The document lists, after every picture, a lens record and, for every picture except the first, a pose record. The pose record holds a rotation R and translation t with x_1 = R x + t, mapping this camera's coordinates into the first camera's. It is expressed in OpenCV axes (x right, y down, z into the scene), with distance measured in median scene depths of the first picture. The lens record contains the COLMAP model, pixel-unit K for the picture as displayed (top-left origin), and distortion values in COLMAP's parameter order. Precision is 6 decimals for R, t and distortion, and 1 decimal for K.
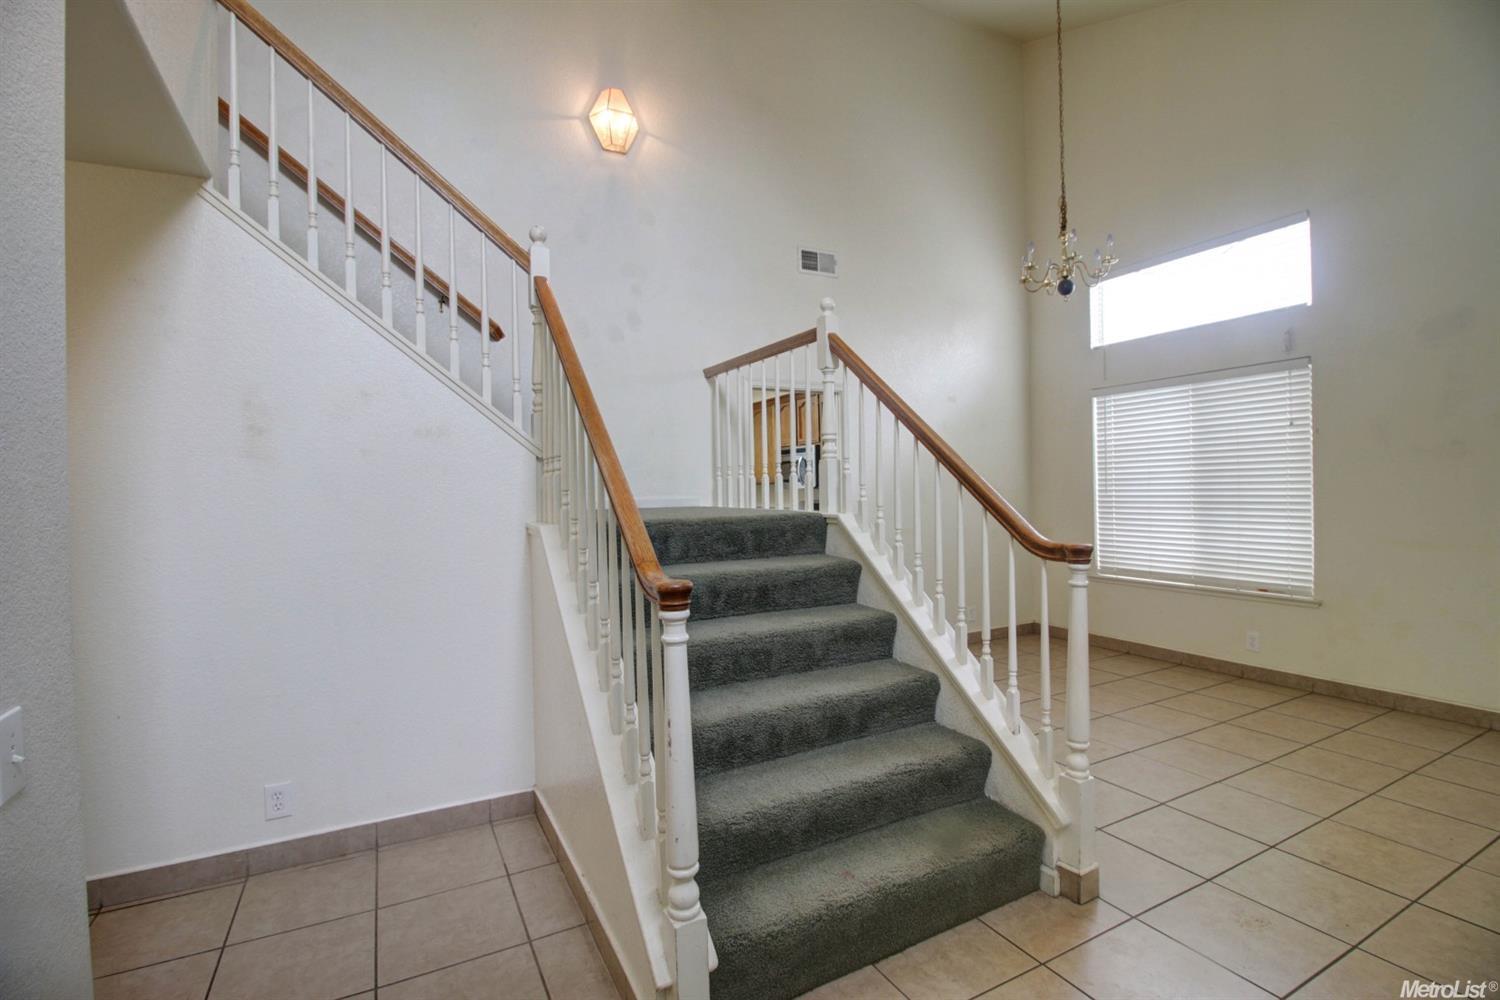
lens RADIAL K [[690.8, 0, 748.0], [0, 690.8, 496.1], [0, 0, 1]] dist [-0.002801, -0.012037]
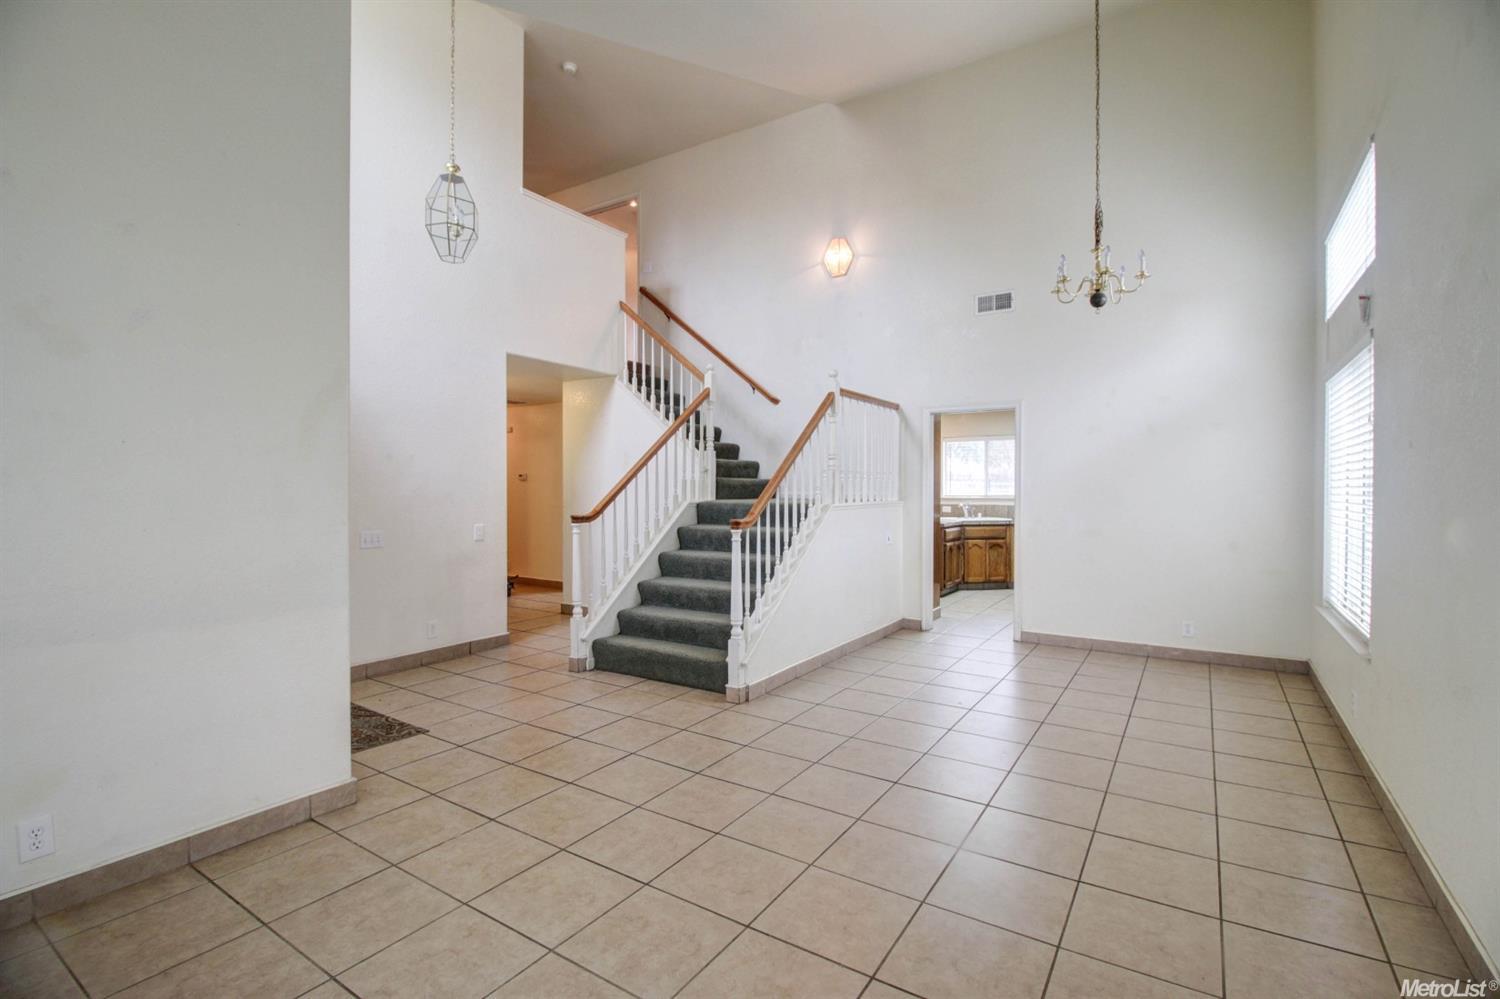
lens RADIAL K [[690.8, 0, 745.3], [0, 690.8, 494.8], [0, 0, 1]] dist [-0.002801, -0.012037]
pose [[0.483224, 0.030415, -0.874968, 1.117099], [-0.019619, 0.999522, 0.023910, -0.026843], [0.875277, 0.005612, 0.483590, 0.041451]]
